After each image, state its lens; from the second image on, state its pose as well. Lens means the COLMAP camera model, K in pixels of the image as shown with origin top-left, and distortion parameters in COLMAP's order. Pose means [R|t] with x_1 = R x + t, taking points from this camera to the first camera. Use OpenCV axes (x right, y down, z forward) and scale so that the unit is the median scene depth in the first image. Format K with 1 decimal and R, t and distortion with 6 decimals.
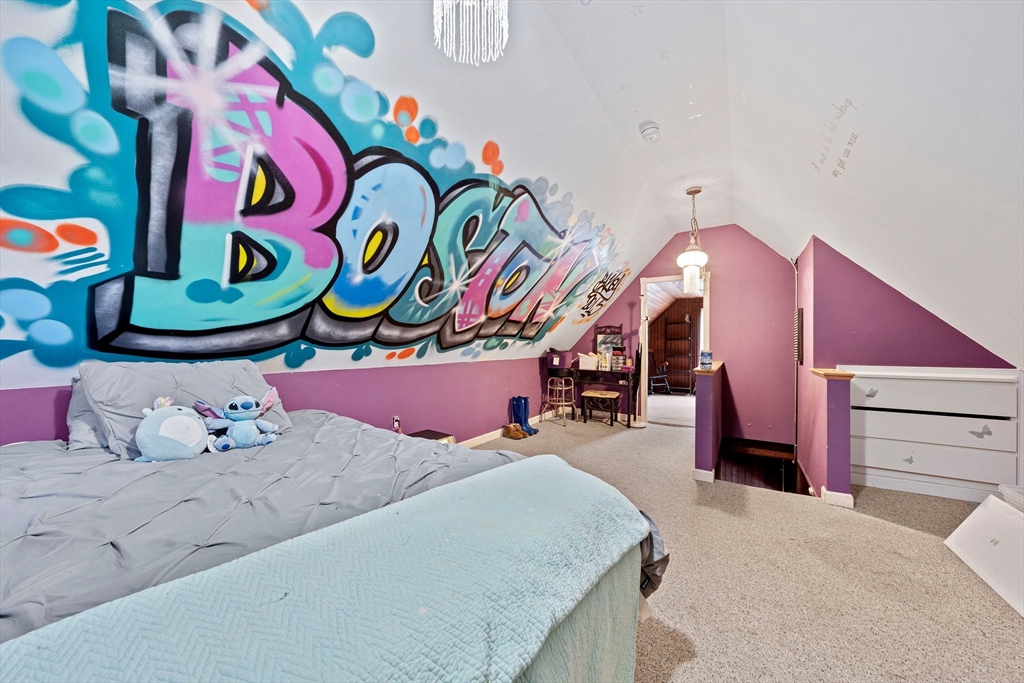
lens RADIAL K [[350.9, 0, 506.1], [0, 350.9, 345.7], [0, 0, 1]] dist [-0.007600, -0.000136]
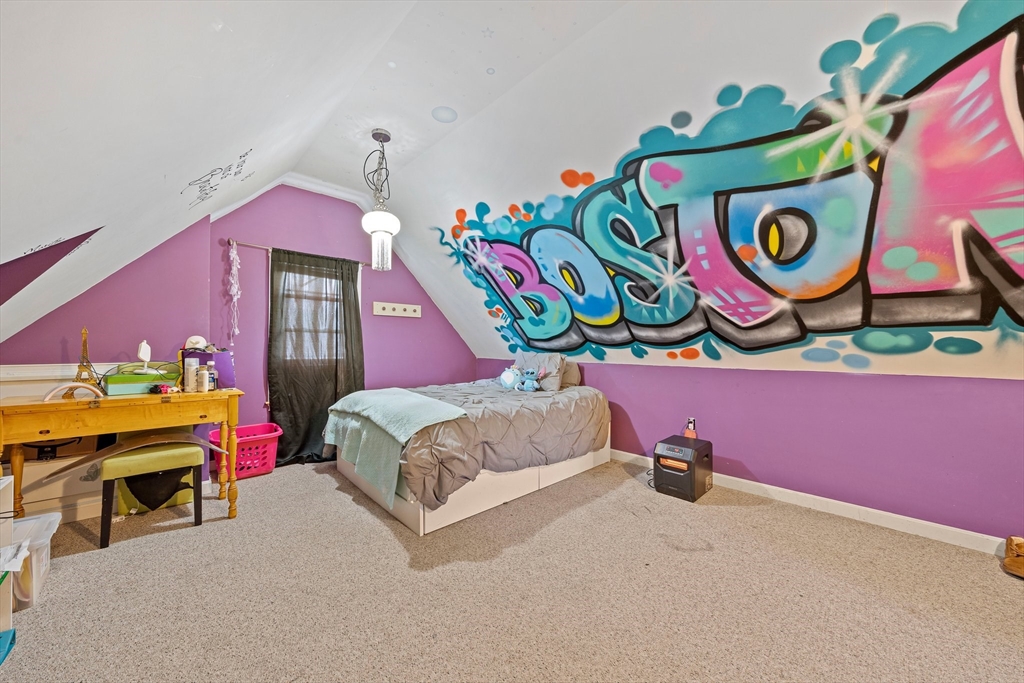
lens RADIAL K [[350.9, 0, 506.1], [0, 350.9, 345.7], [0, 0, 1]] dist [-0.007600, -0.000136]
pose [[-0.203348, -0.014750, -0.978995, 0.985304], [-0.011491, 0.999854, -0.012677, 0.023291], [0.979039, 0.008672, -0.203488, 0.892855]]
